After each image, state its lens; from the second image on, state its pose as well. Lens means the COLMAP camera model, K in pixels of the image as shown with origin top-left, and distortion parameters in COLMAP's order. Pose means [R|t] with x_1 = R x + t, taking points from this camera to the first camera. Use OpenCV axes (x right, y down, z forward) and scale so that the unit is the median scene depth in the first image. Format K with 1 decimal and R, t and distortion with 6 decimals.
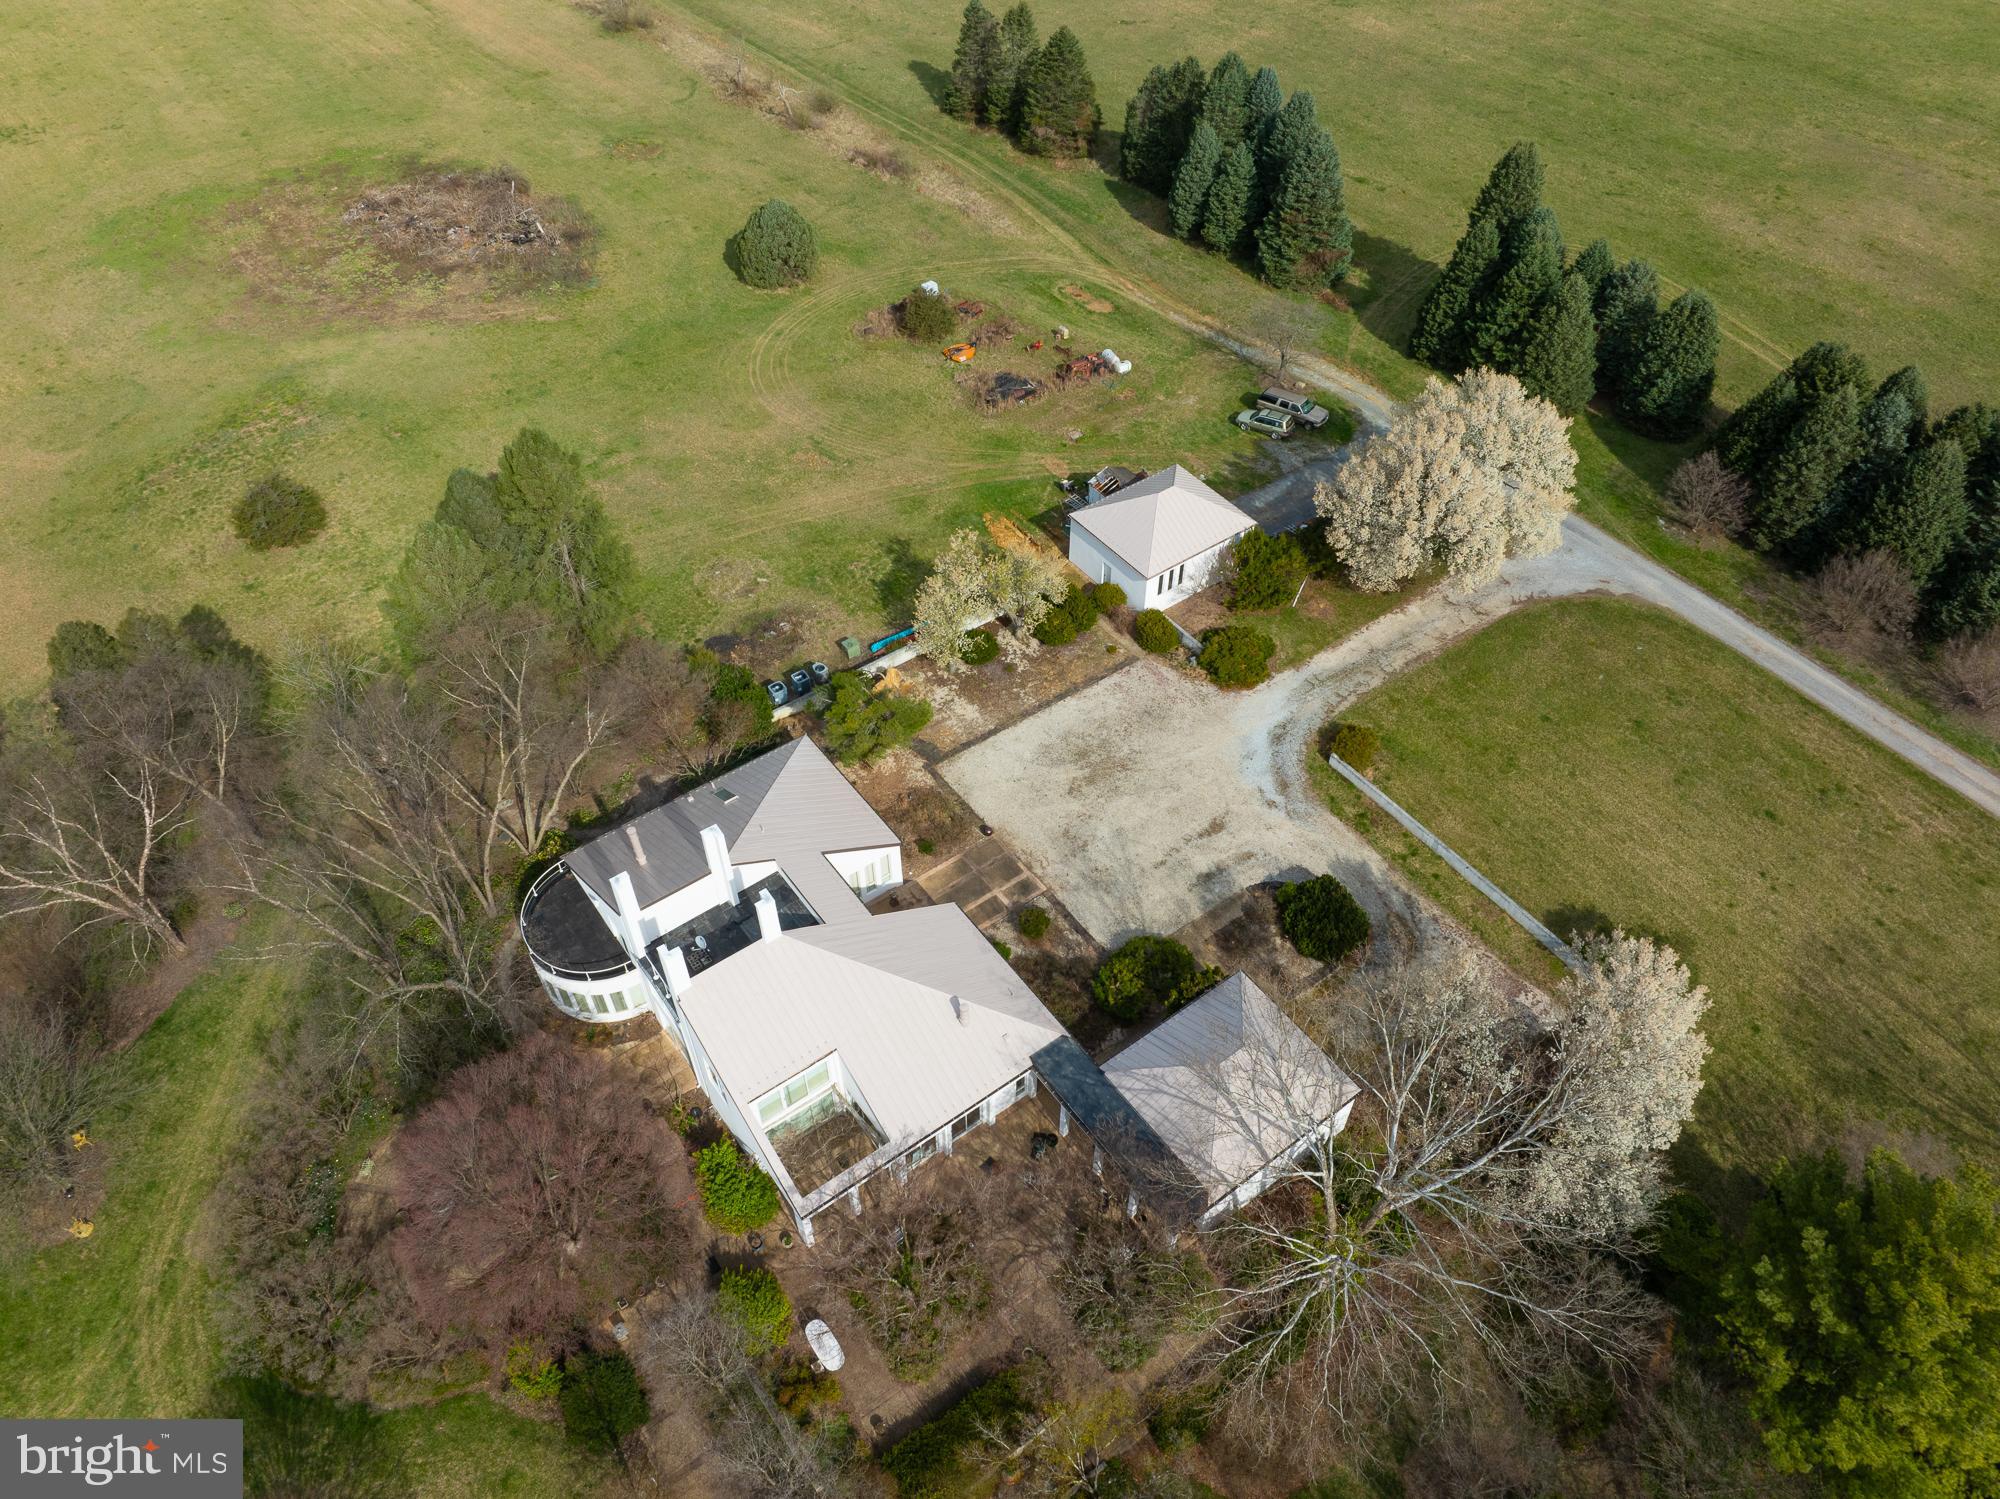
lens RADIAL K [[1401.6, 0, 996.4], [0, 1401.6, 747.2], [0, 0, 1]] dist [-0.038042, 0.005504]
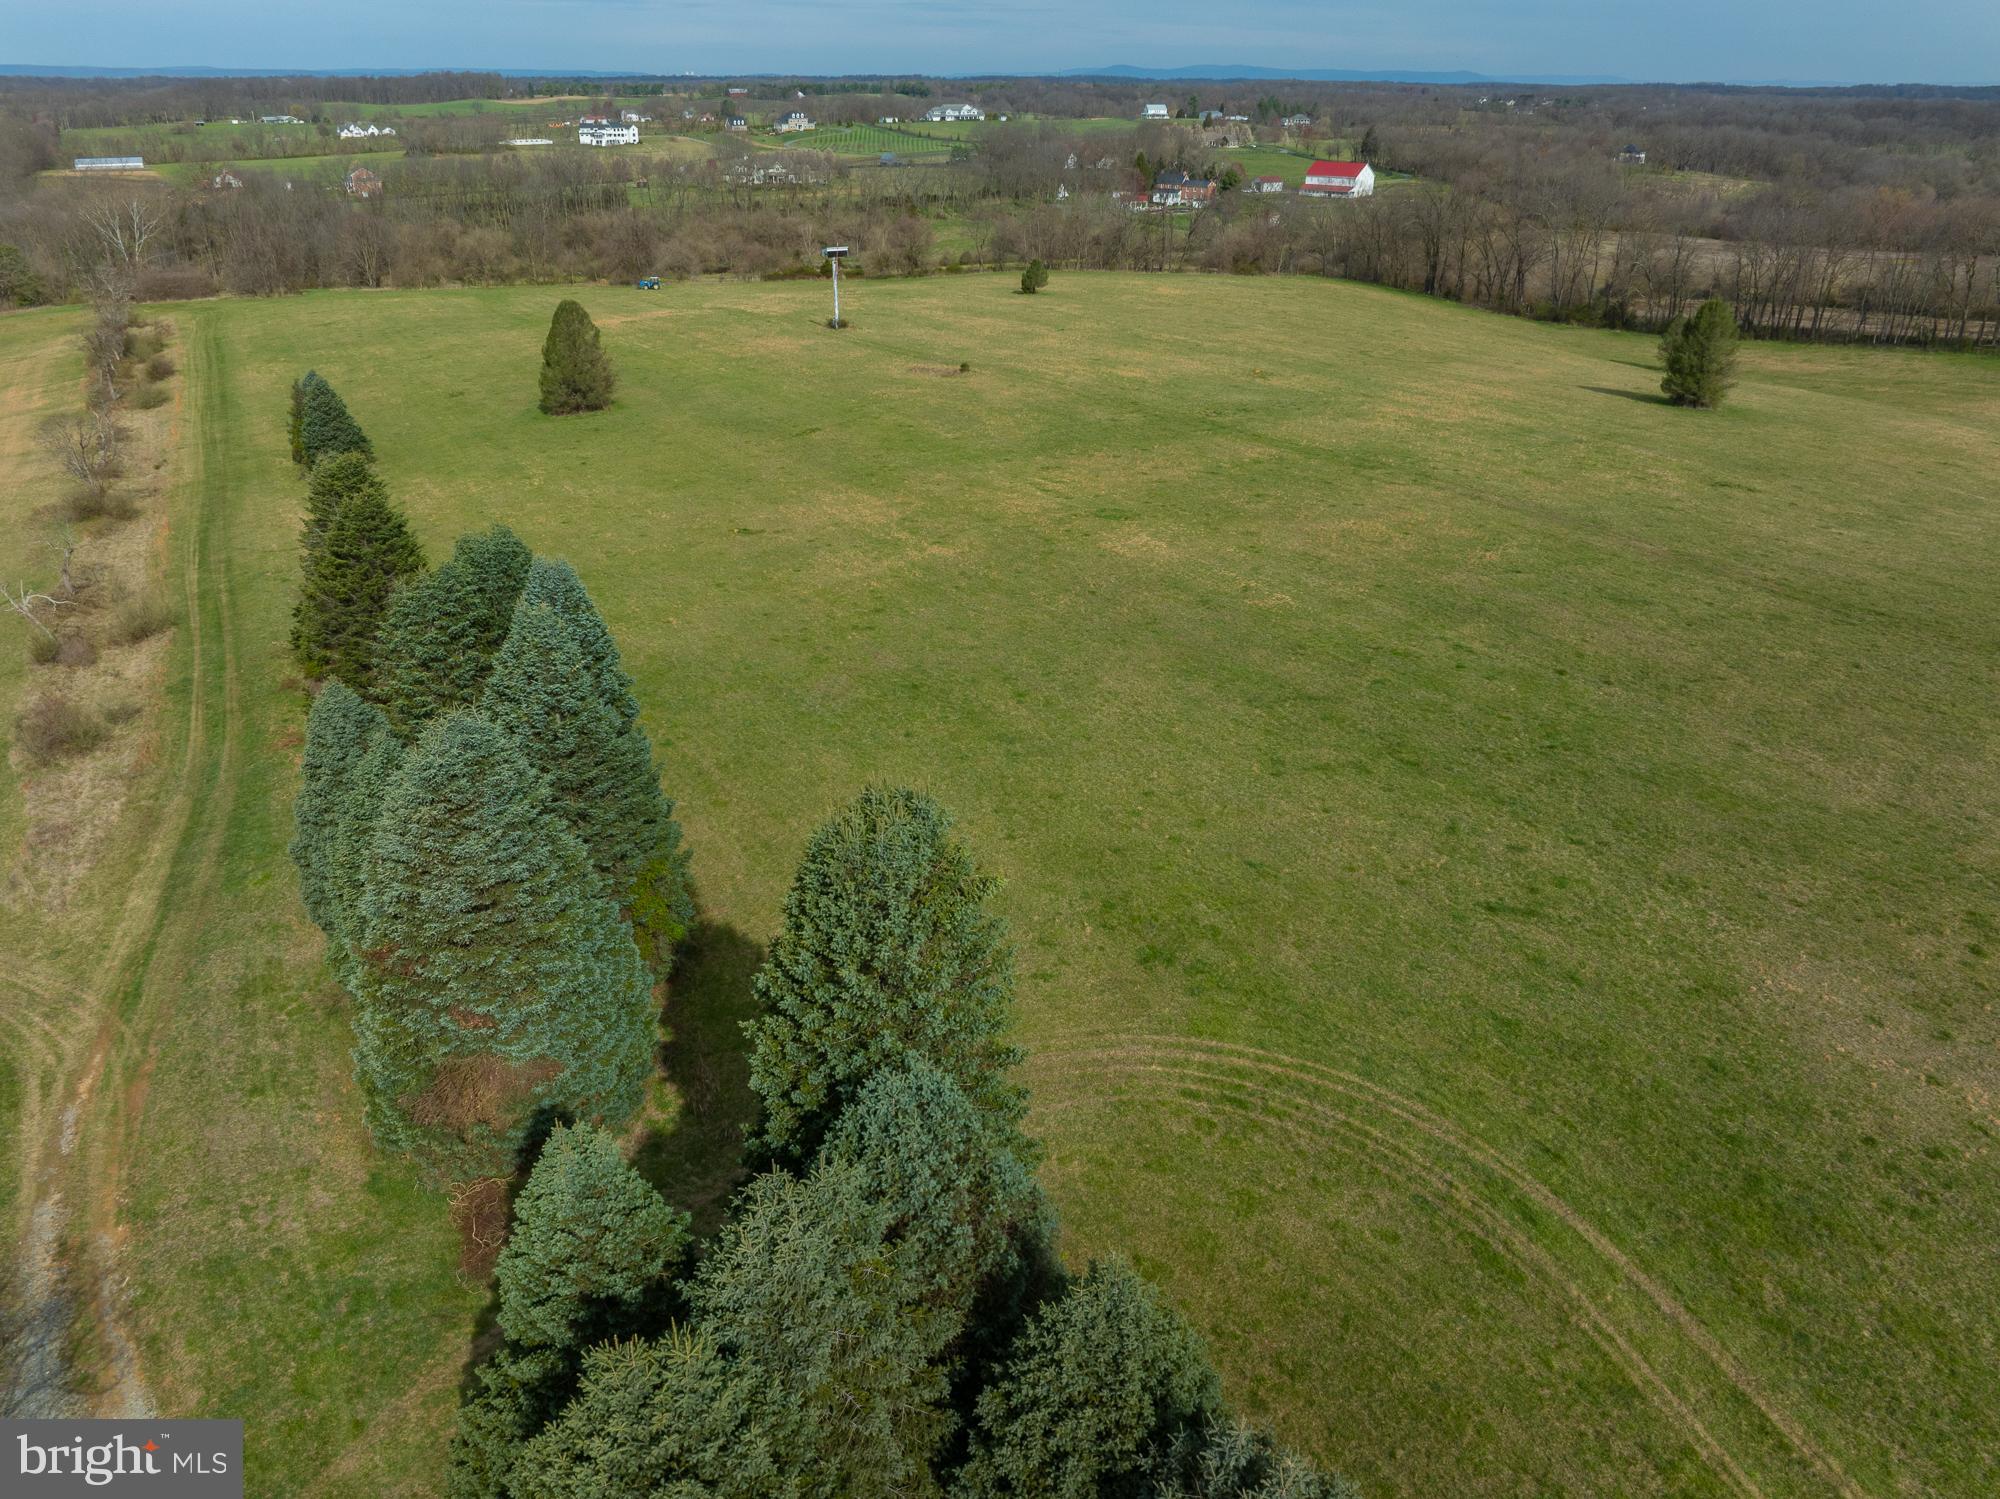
lens RADIAL K [[1401.6, 0, 999.7], [0, 1401.6, 753.1], [0, 0, 1]] dist [-0.038042, 0.005504]
pose [[0.991760, 0.059734, -0.113329, 0.304159], [-0.097282, 0.926754, -0.362854, -0.251057], [0.083353, 0.370890, 0.924929, 0.541918]]
